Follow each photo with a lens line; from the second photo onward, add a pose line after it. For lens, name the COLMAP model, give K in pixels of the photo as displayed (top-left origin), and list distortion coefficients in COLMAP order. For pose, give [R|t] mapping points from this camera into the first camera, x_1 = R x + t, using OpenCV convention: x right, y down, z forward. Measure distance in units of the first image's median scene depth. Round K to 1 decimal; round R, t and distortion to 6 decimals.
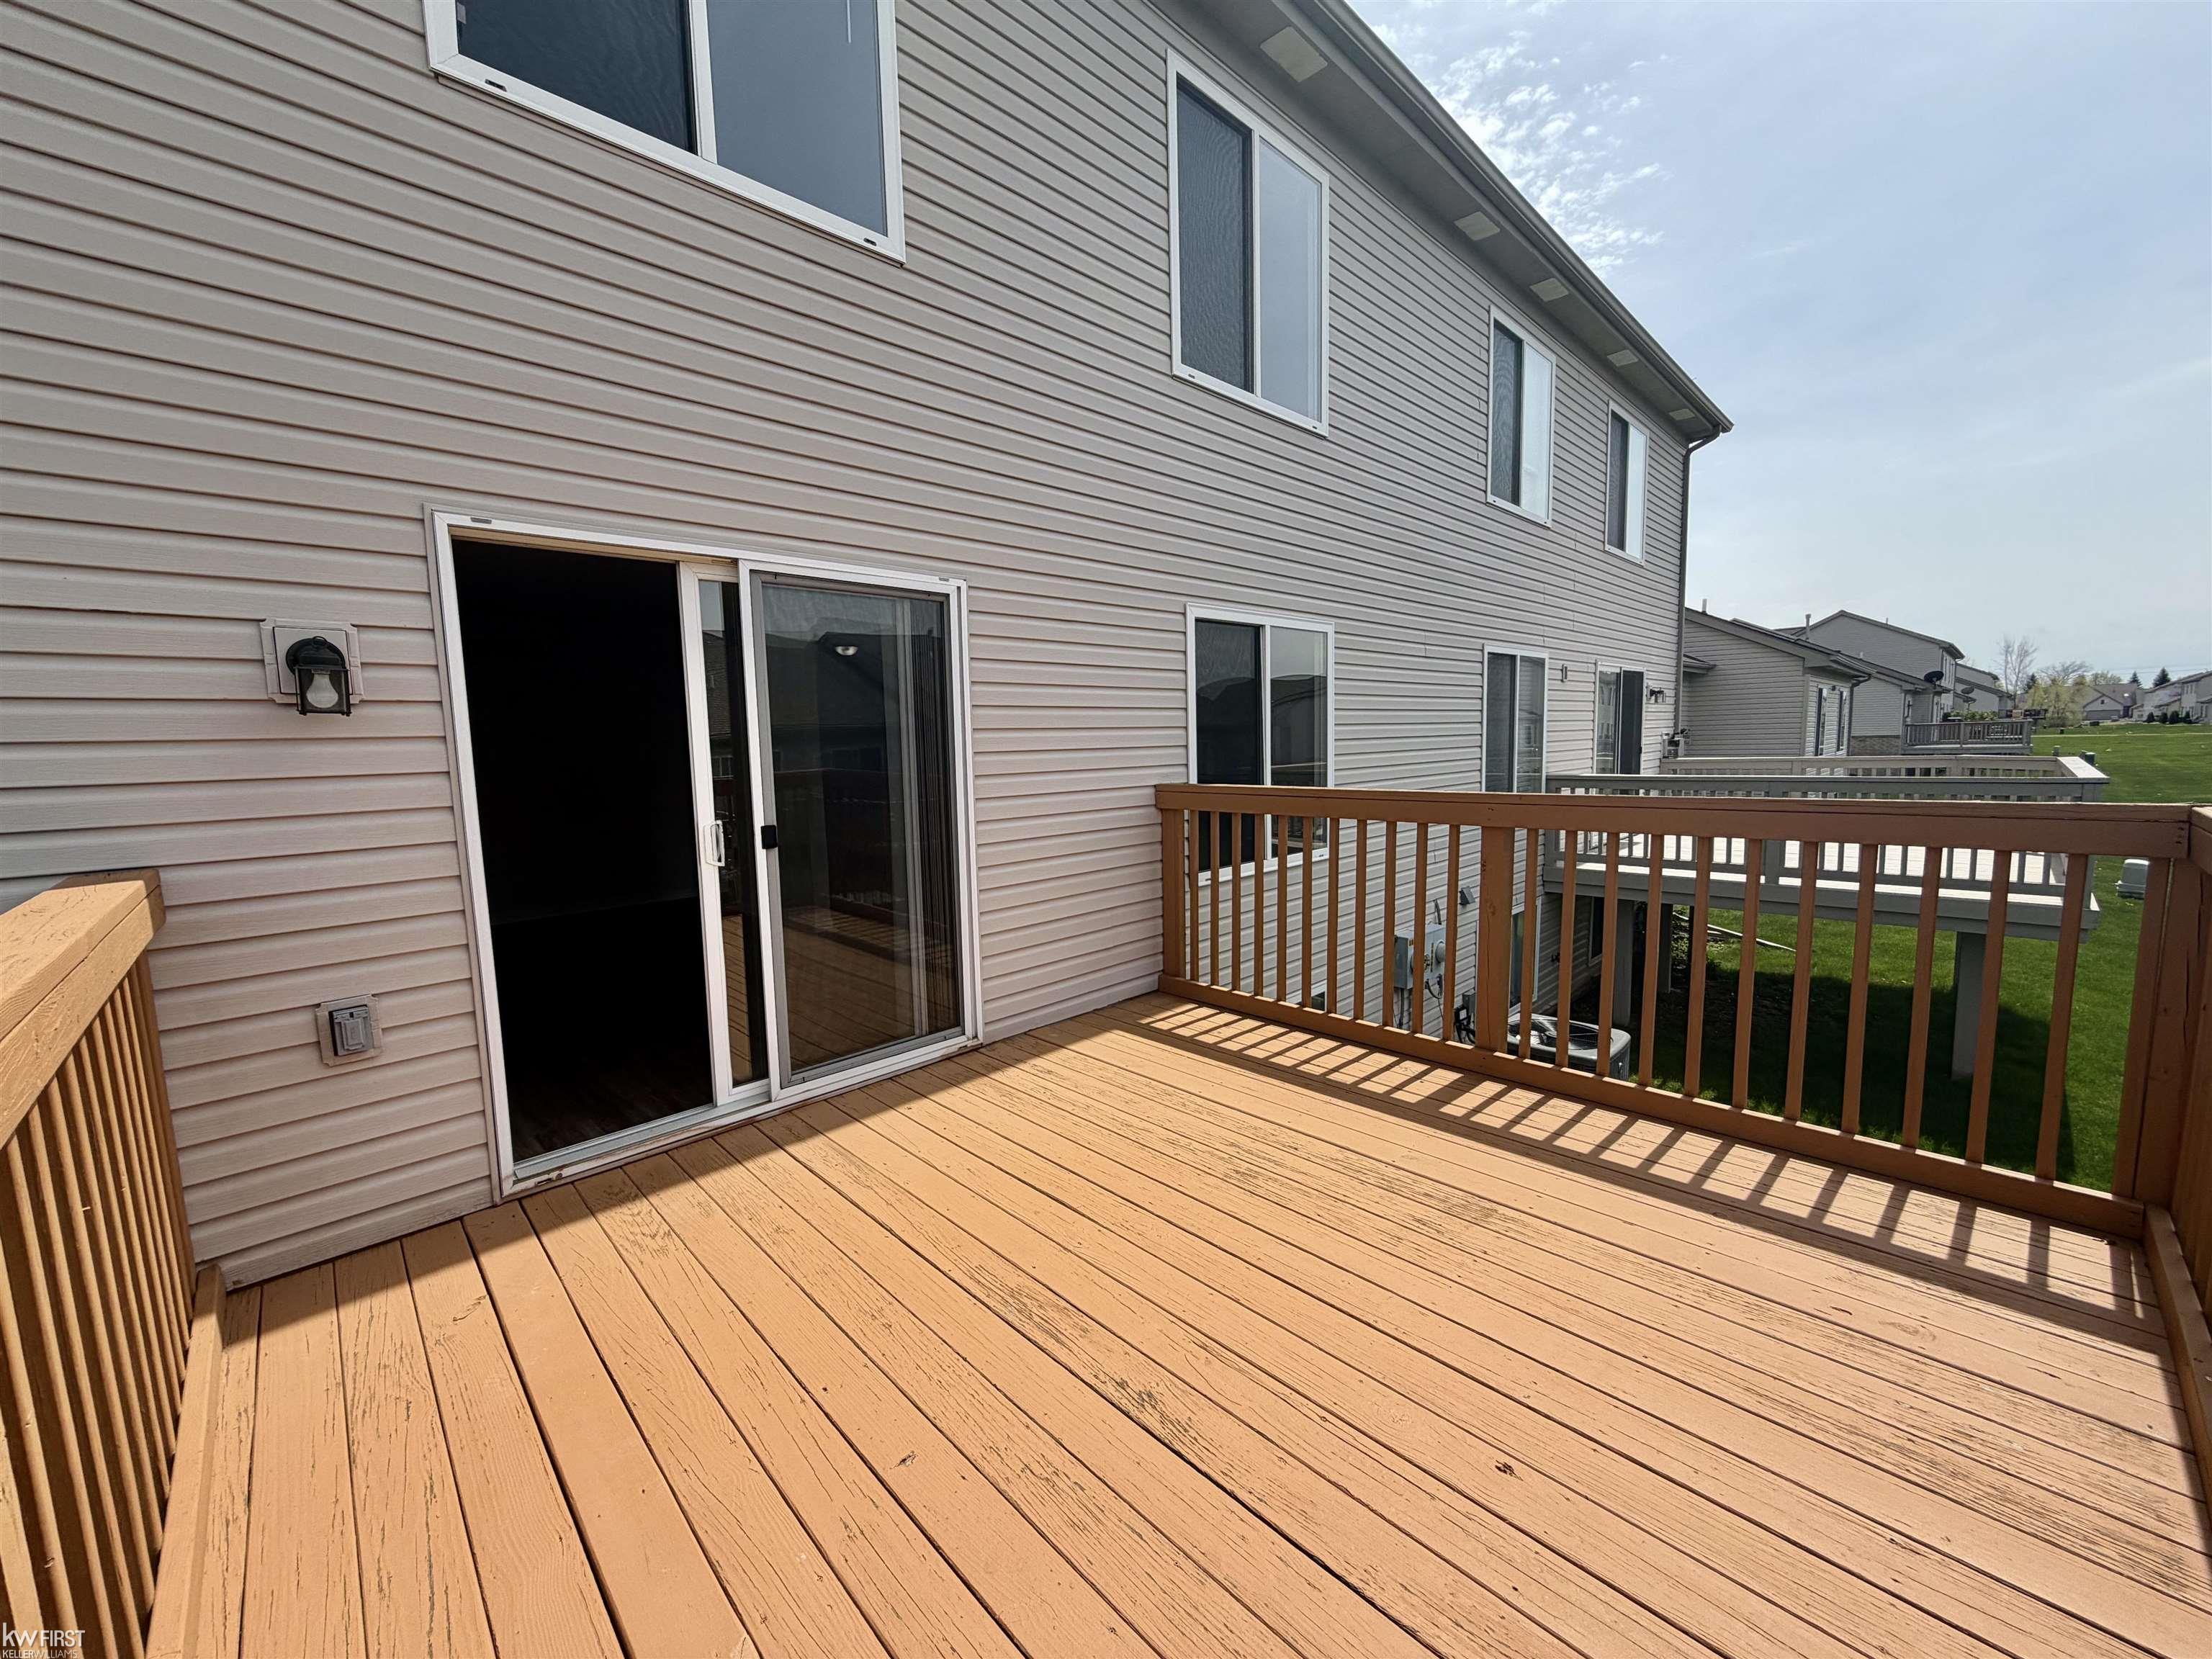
lens RADIAL K [[926.2, 0, 1096.5], [0, 926.2, 833.7], [0, 0, 1]] dist [0.000326, 0.000368]
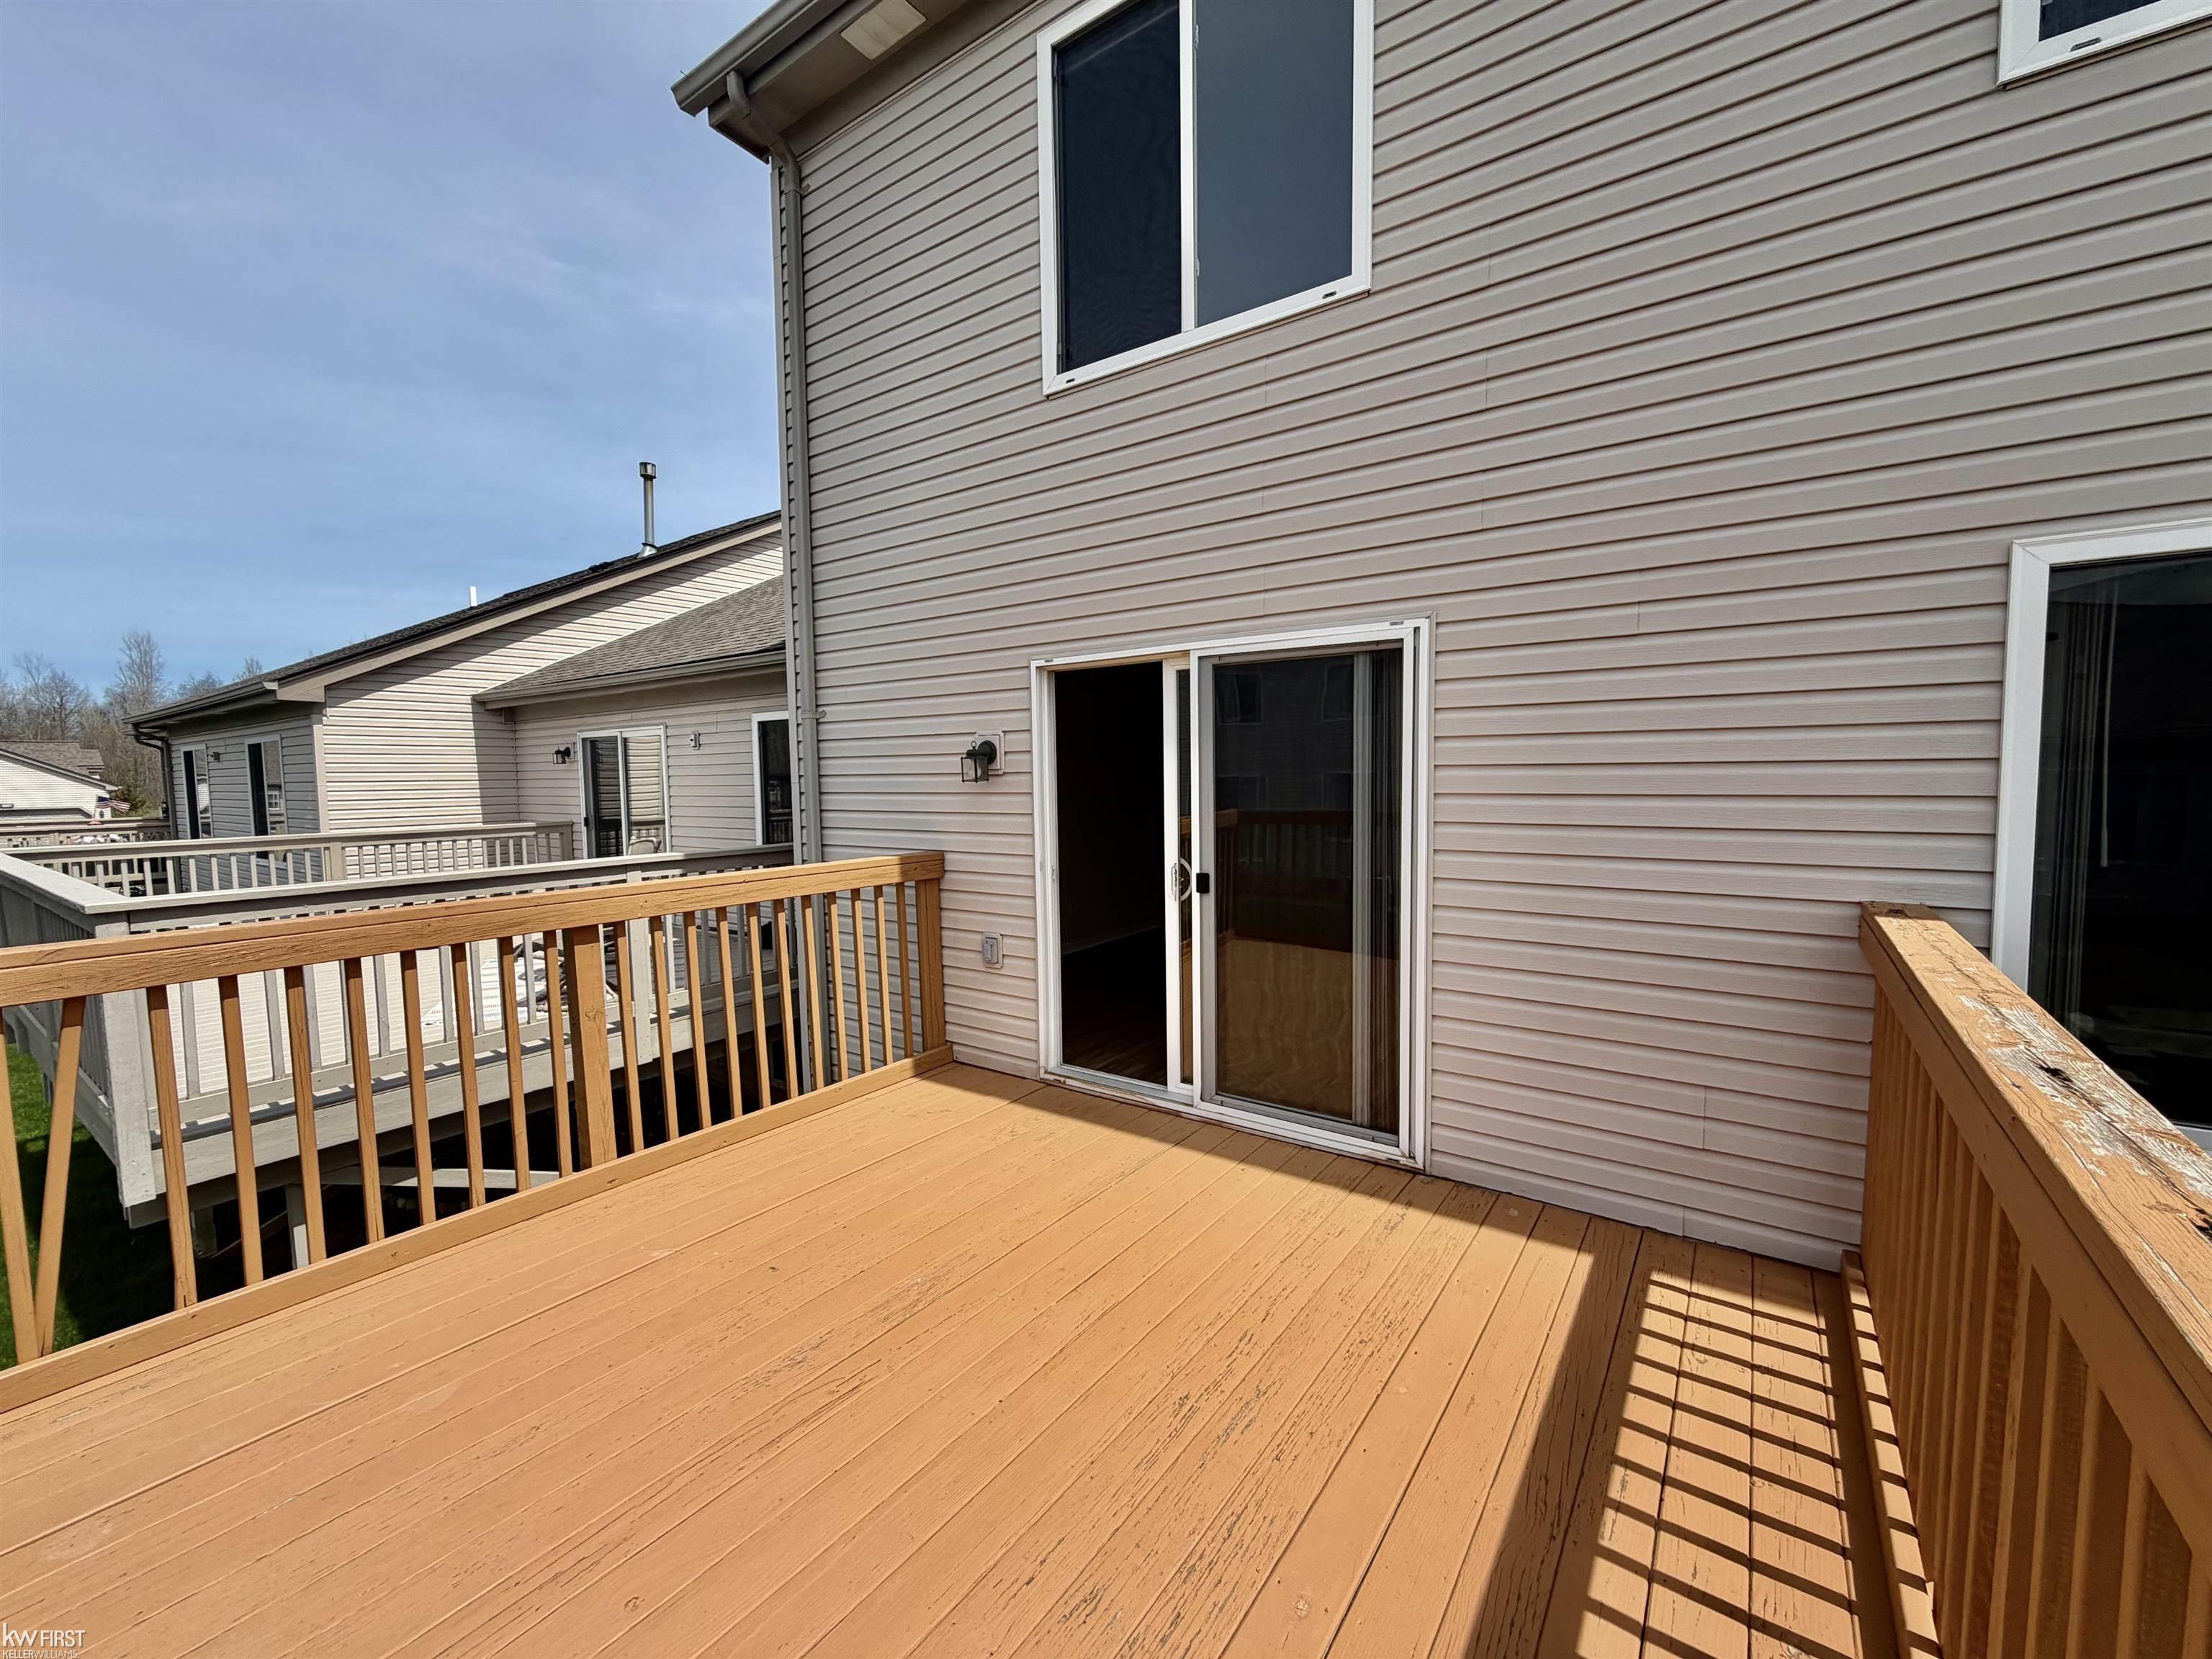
lens RADIAL K [[926.2, 0, 1096.5], [0, 926.2, 833.7], [0, 0, 1]] dist [0.000326, 0.000368]
pose [[0.135278, 0.089962, -0.986715, 0.719404], [-0.090205, 0.992852, 0.078154, -0.127557], [0.986693, 0.078434, 0.142426, 0.649713]]
